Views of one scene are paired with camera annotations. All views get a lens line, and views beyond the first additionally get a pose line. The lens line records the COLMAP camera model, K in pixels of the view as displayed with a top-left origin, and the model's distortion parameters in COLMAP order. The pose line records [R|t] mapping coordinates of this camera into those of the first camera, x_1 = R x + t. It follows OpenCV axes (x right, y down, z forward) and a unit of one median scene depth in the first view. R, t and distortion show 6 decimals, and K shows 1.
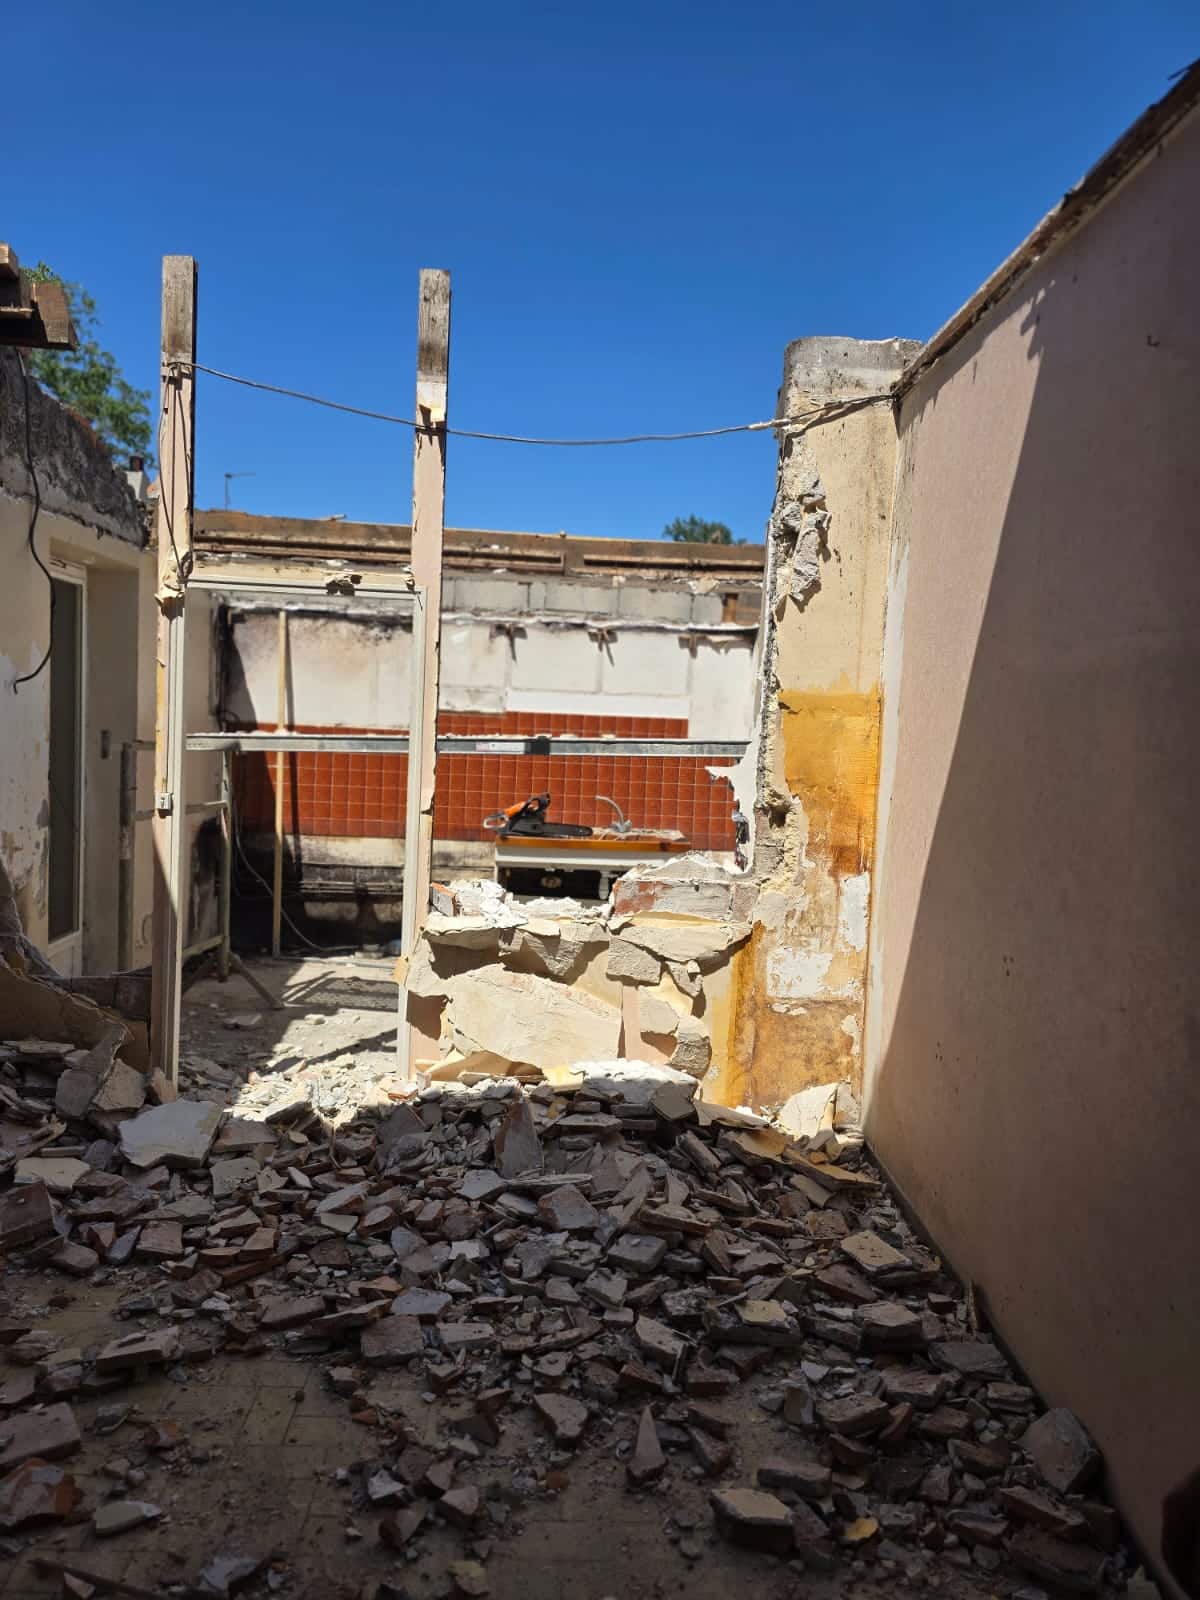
lens RADIAL K [[1085.2, 0, 602.4], [0, 1085.2, 785.8], [0, 0, 1]] dist [0.062311, -0.057435]
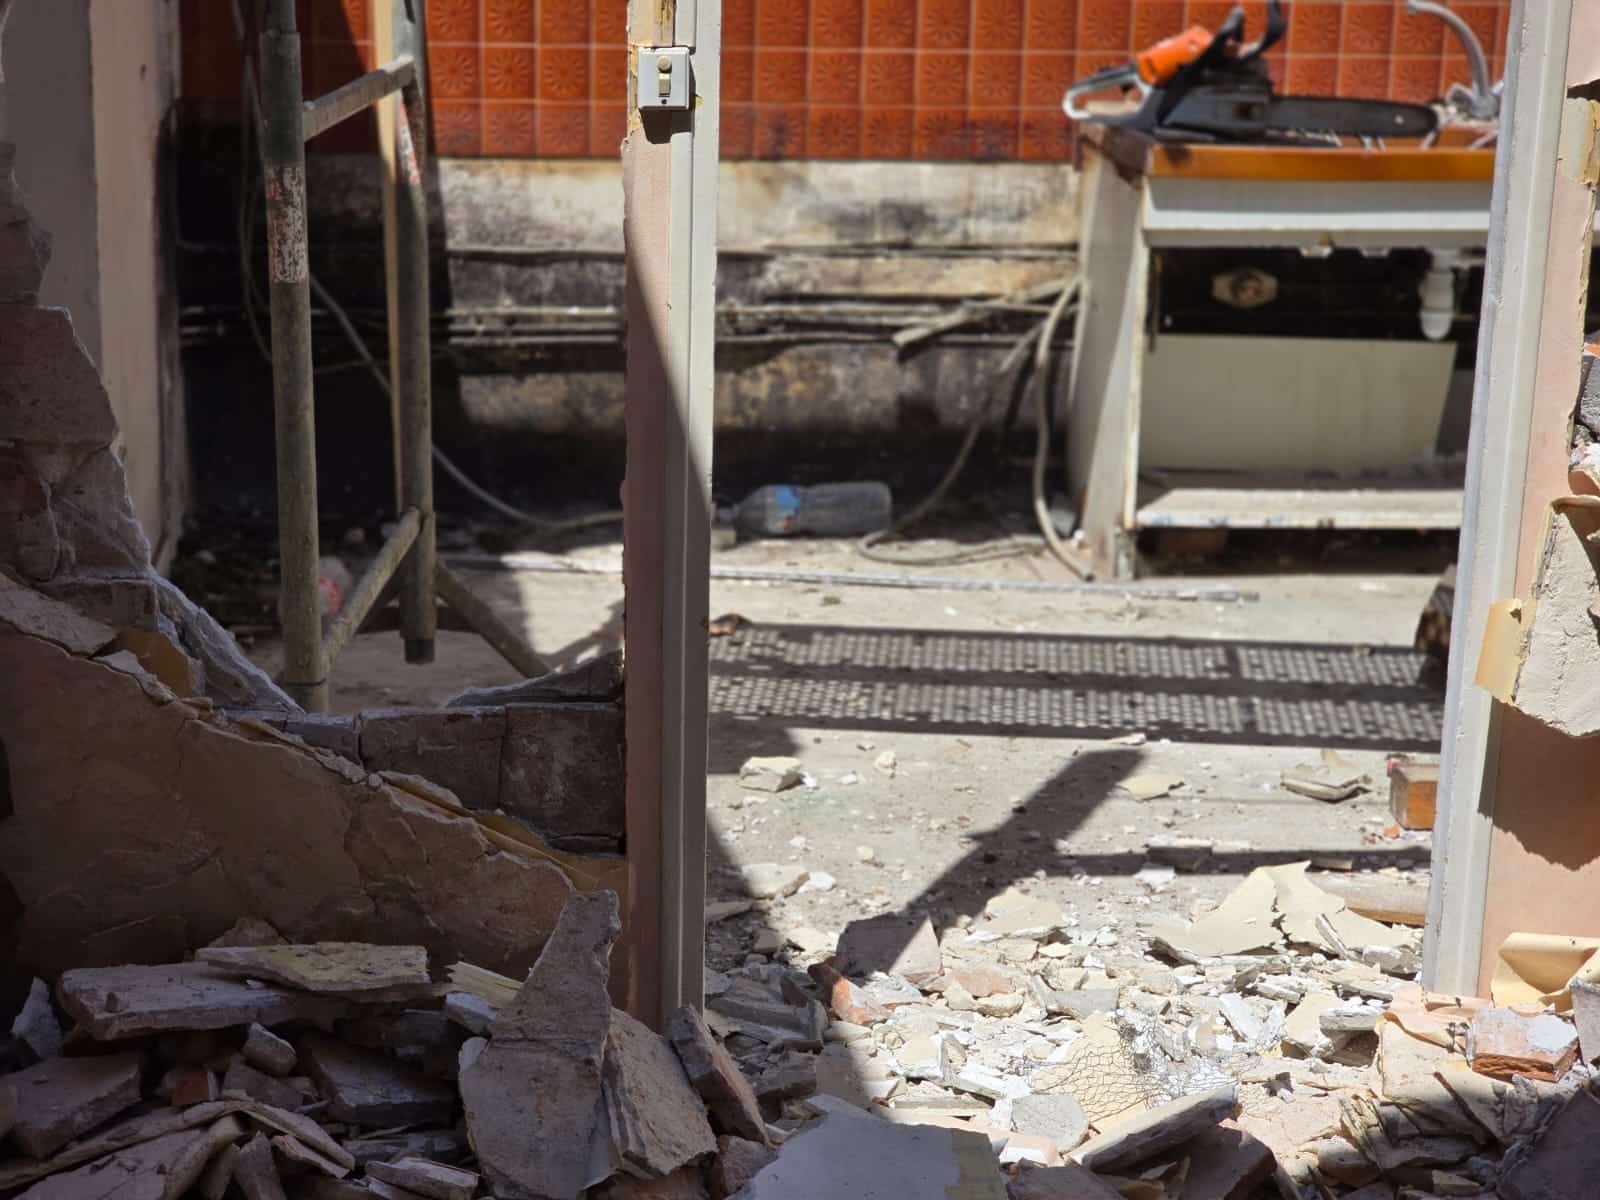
lens RADIAL K [[3100.4, 0, 799.9], [0, 3100.4, 636.1], [0, 0, 1]] dist [0.002173, 0.424297]
pose [[0.996417, -0.041000, 0.073976, -0.419493], [0.024051, 0.975893, 0.216922, -0.016743], [-0.081087, -0.214366, 0.973382, 0.209839]]
